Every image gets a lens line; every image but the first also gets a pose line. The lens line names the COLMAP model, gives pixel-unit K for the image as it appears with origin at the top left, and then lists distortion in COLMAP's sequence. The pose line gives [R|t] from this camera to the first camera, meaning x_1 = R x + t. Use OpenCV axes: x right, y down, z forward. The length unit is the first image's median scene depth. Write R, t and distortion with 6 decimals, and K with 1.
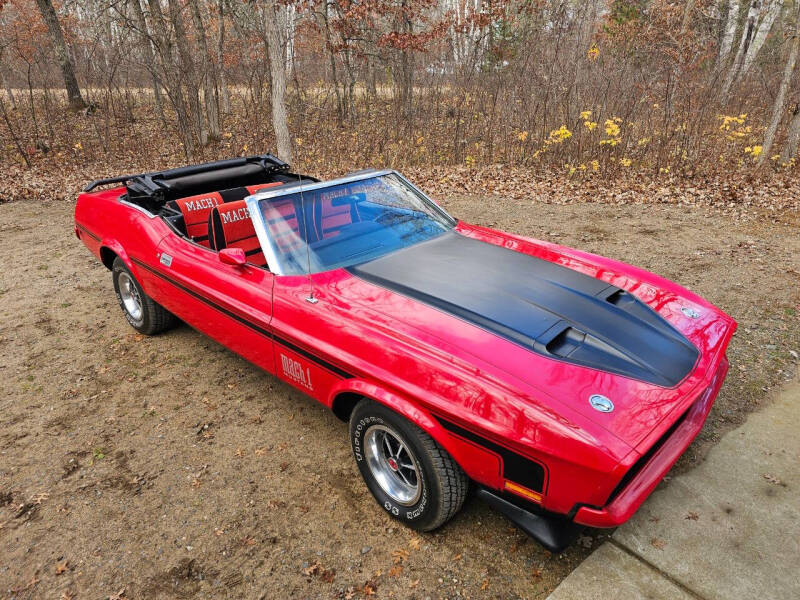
lens RADIAL K [[529.3, 0, 400.0], [0, 529.3, 300.0], [0, 0, 1]] dist [0.056616, -0.051967]
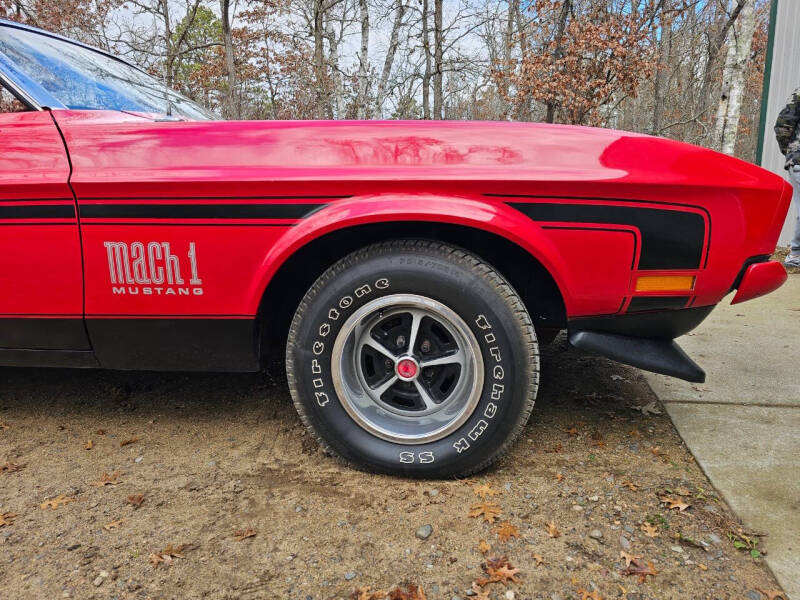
lens RADIAL K [[536.1, 0, 400.0], [0, 536.1, 300.0], [0, 0, 1]] dist [0.055756, -0.053773]
pose [[0.798232, -0.117823, 0.590714, -0.342175], [0.255524, 0.954306, -0.154945, 0.326683], [-0.545466, 0.274624, 0.791864, 0.544919]]
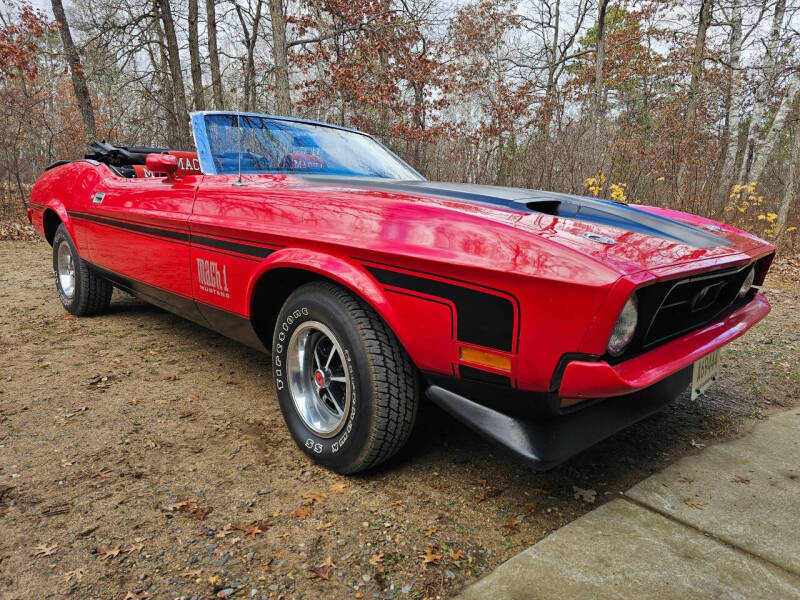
lens RADIAL K [[536.1, 0, 400.0], [0, 536.1, 300.0], [0, 0, 1]] dist [0.055756, -0.053773]
pose [[0.998668, 0.045530, -0.024278, 0.111215], [-0.049810, 0.973474, -0.223310, 0.365047], [0.013466, 0.224222, 0.974445, 0.260670]]
